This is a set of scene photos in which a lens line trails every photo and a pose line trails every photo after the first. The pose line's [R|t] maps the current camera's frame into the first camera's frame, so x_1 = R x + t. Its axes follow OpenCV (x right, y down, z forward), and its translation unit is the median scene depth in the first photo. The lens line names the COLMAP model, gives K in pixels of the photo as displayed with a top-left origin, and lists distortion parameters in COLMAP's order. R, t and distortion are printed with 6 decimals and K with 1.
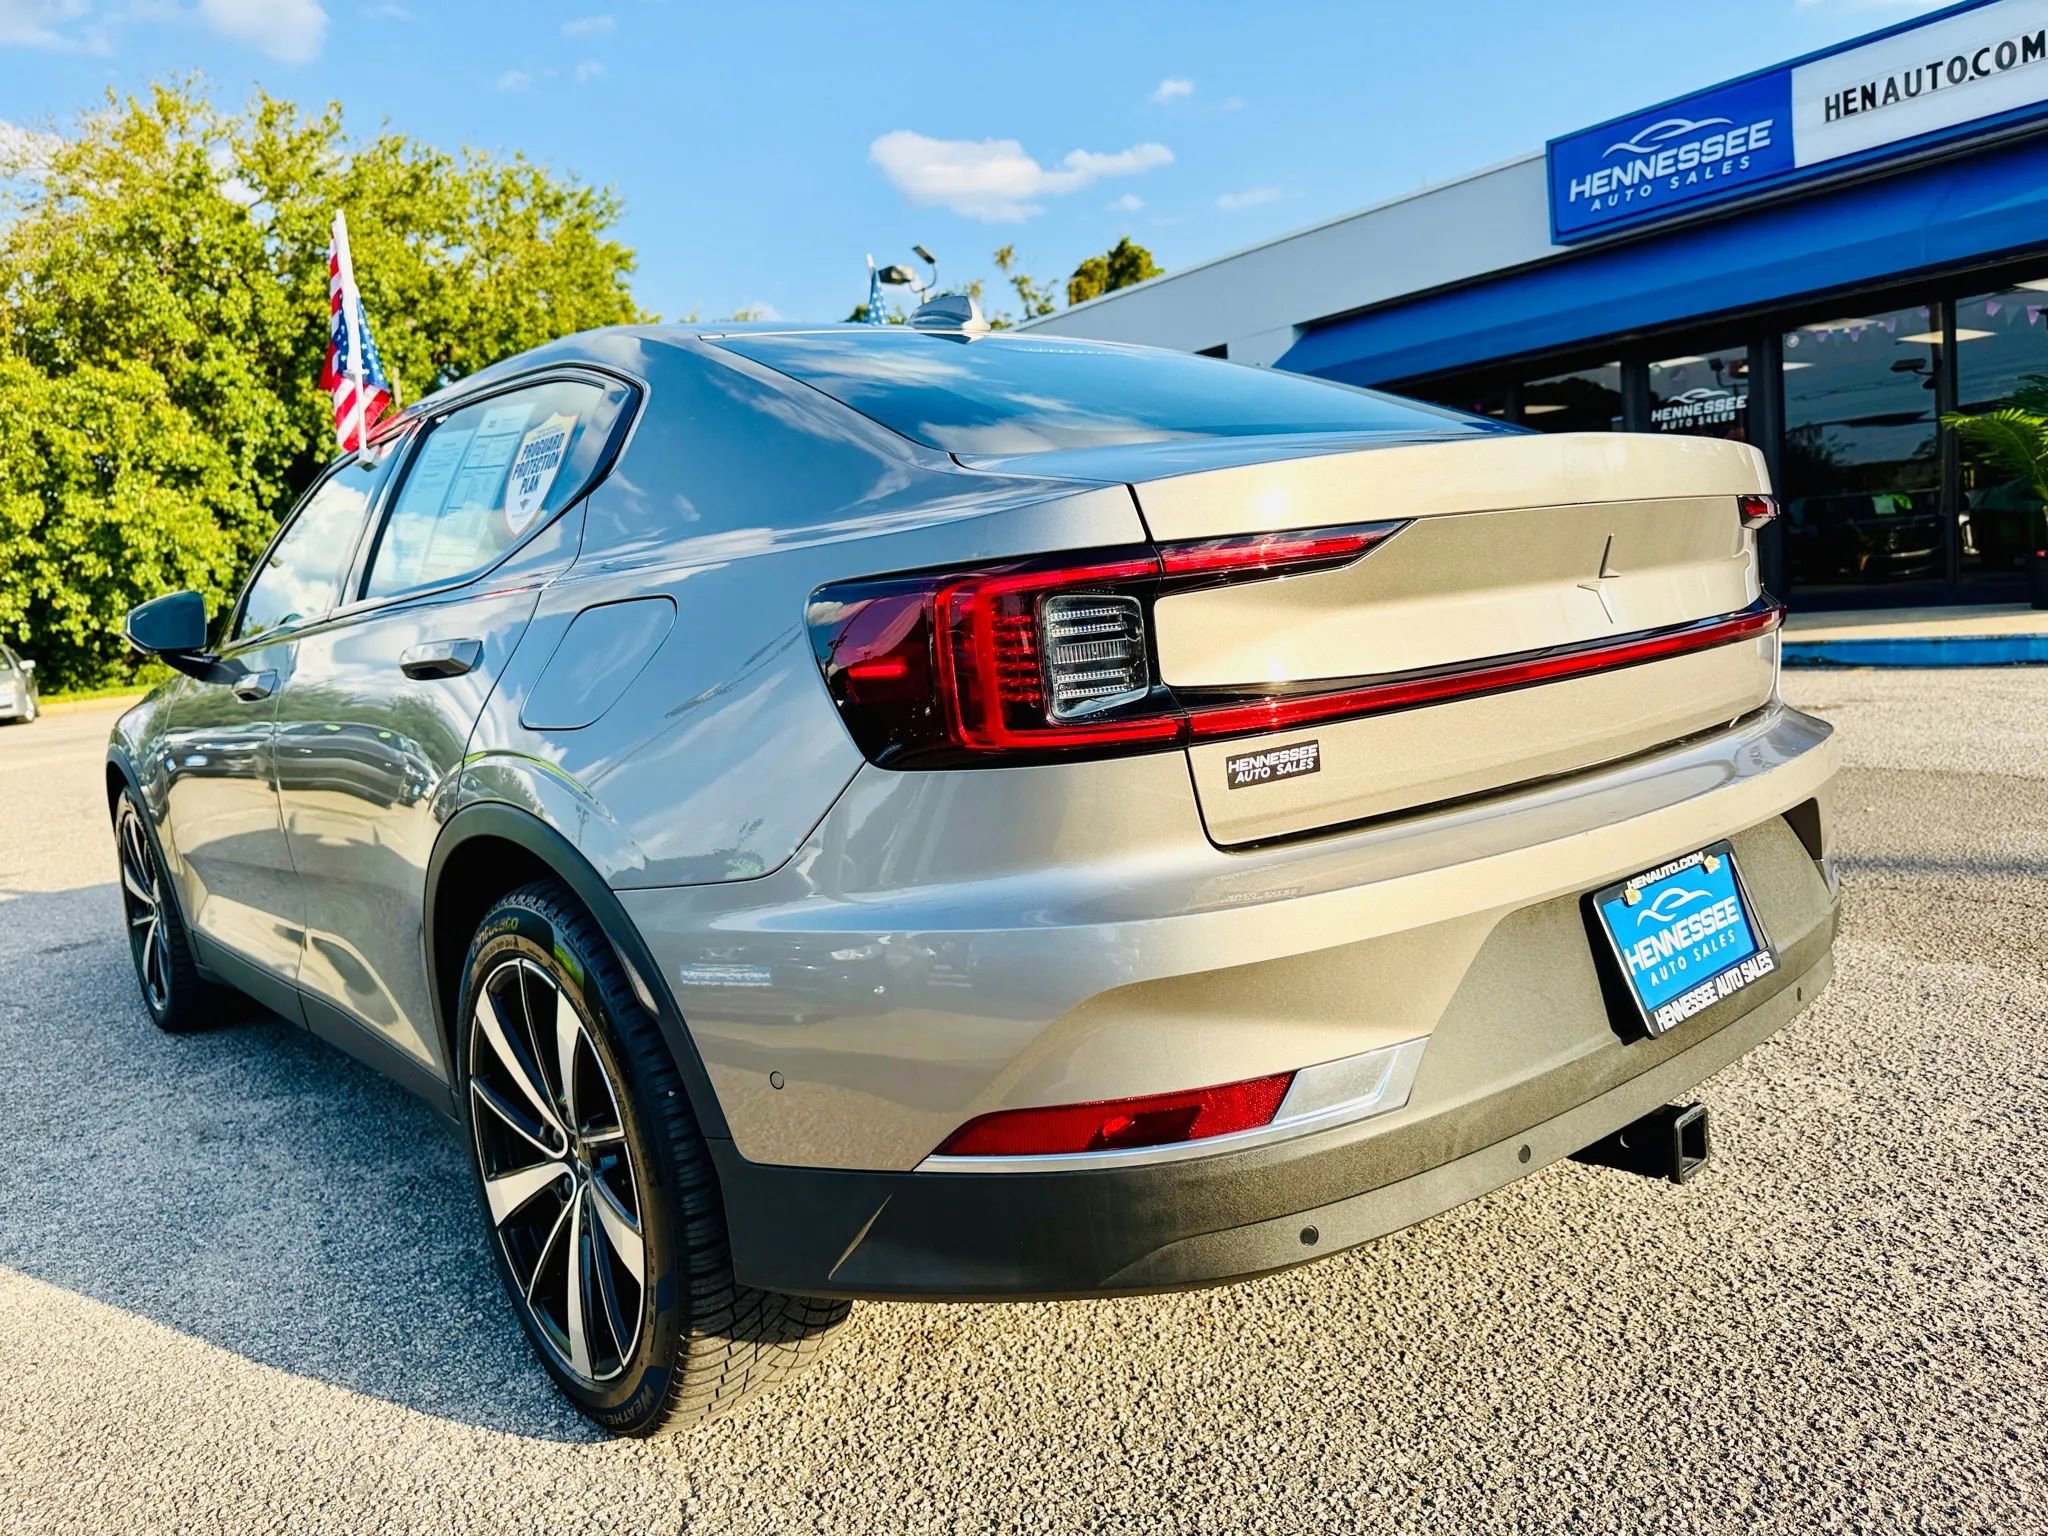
lens RADIAL K [[1447.3, 0, 1020.9], [0, 1447.3, 761.8], [0, 0, 1]] dist [-0.001970, -0.001169]
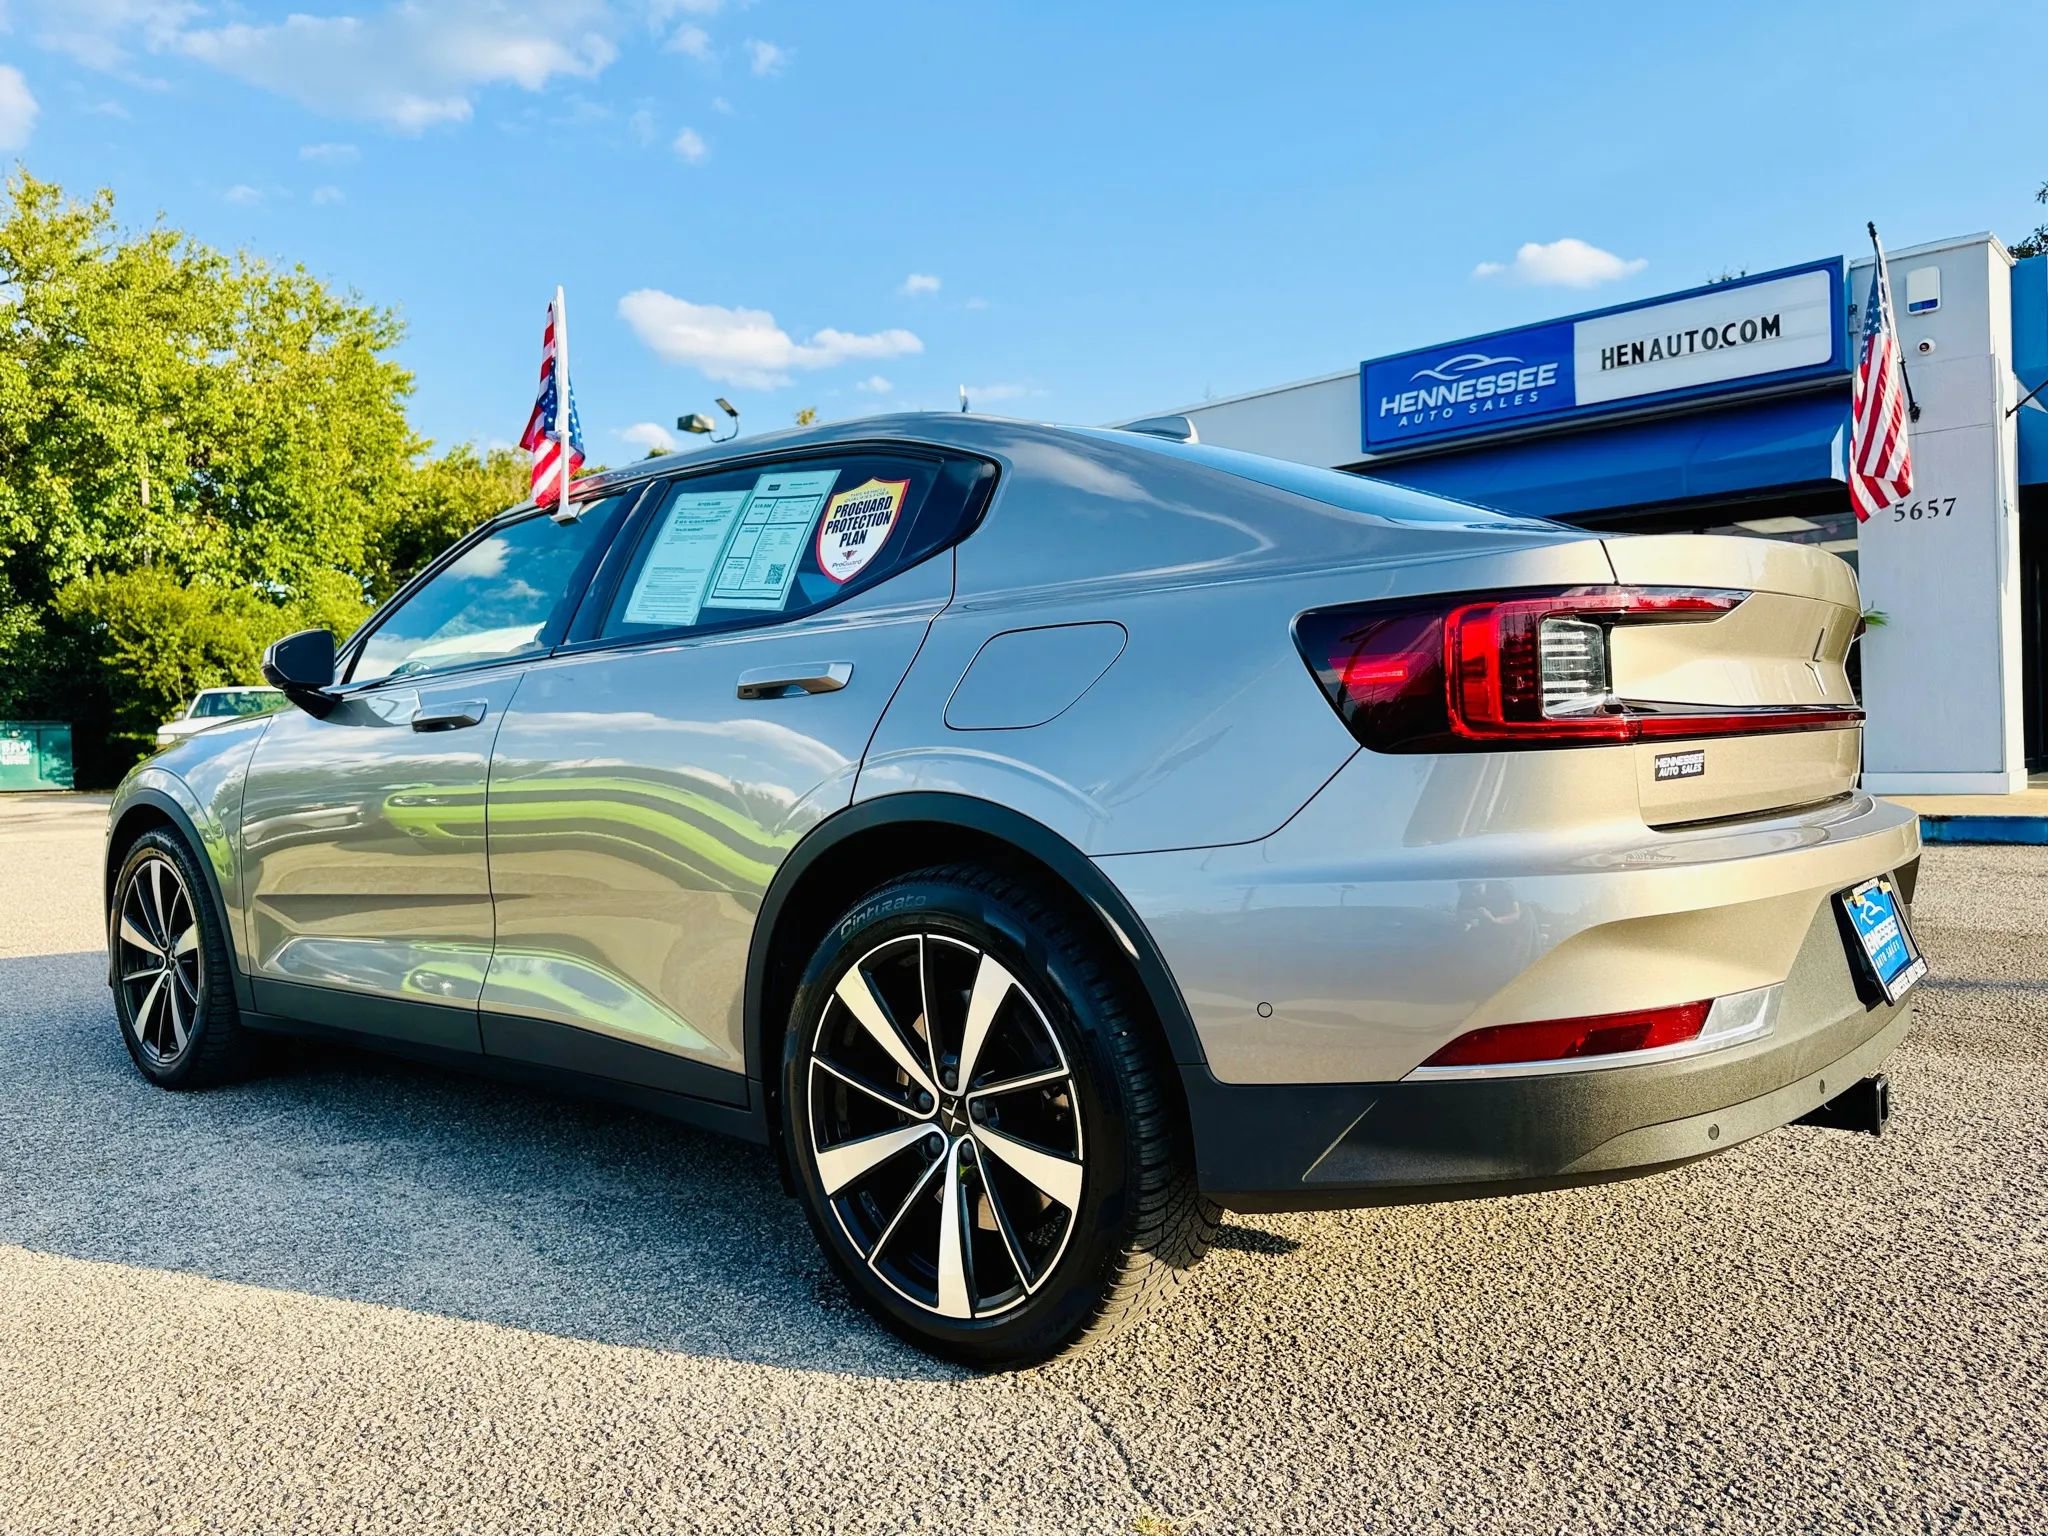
lens RADIAL K [[1441.5, 0, 996.8], [0, 1441.5, 770.2], [0, 0, 1]] dist [0.035382, -0.053296]
pose [[0.984331, 0.060176, 0.165748, -0.067503], [-0.042122, 0.992998, -0.110362, 0.018389], [-0.171228, 0.101651, 0.979973, -0.018268]]
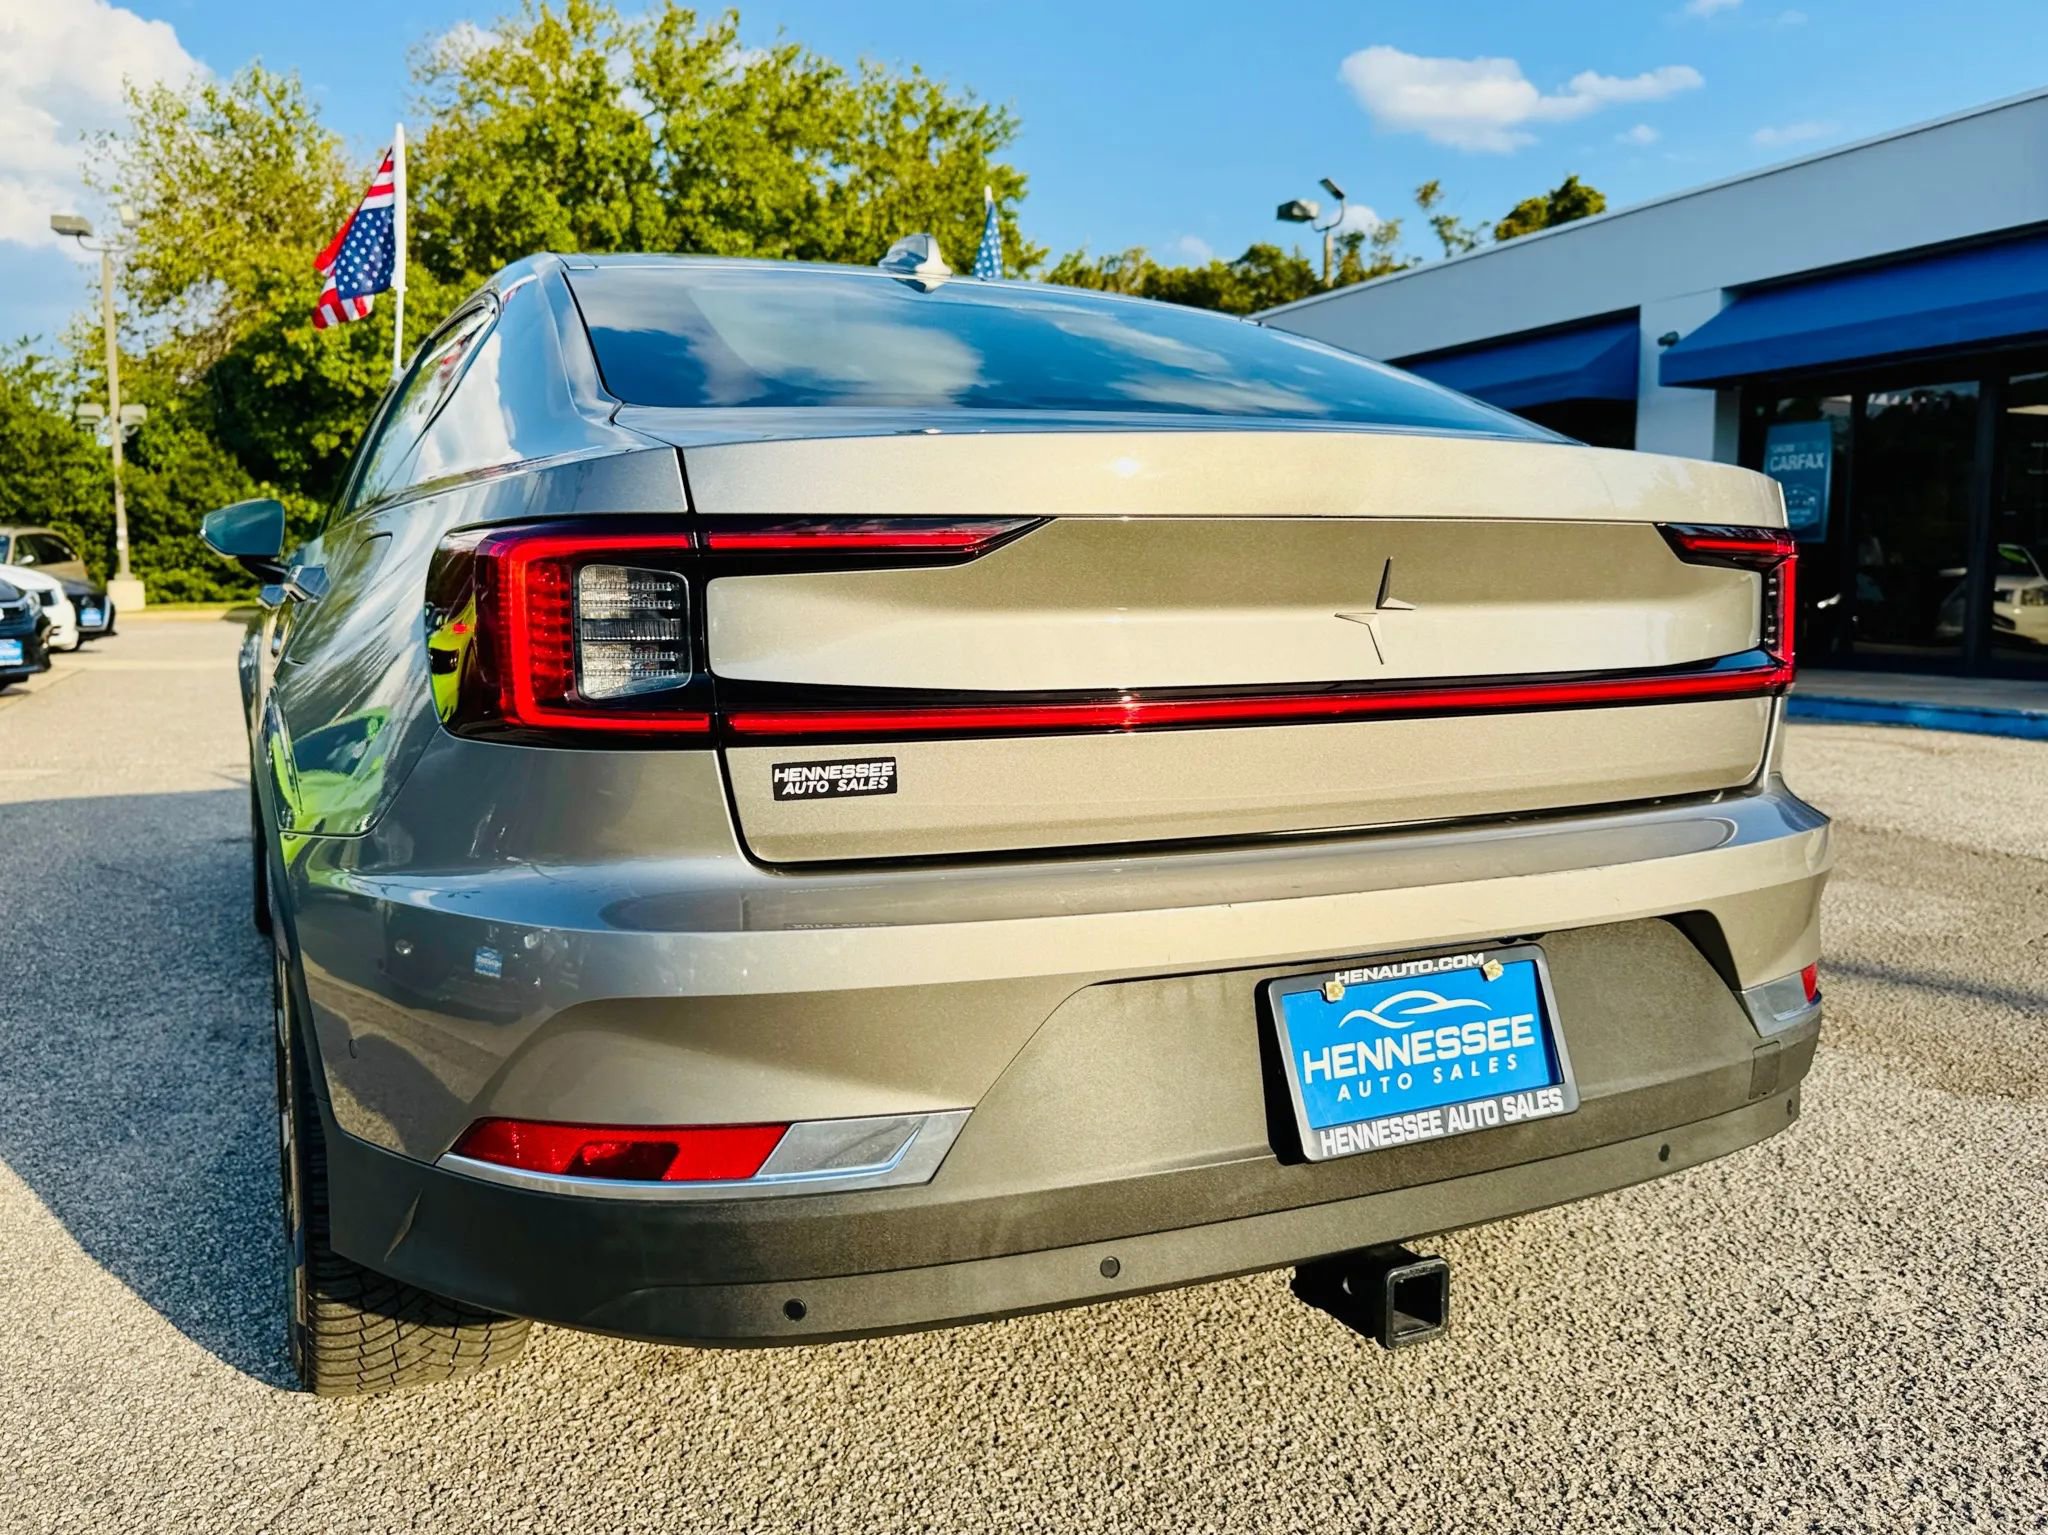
lens RADIAL K [[1604.0, 0, 1024.0], [0, 1604.0, 767.5], [0, 0, 1]] dist [0.057217, -0.084647]
pose [[0.964705, 0.115802, -0.236504, 0.054261], [-0.113772, 0.993257, 0.022261, -0.004208], [0.237488, 0.005432, 0.971375, 0.006730]]
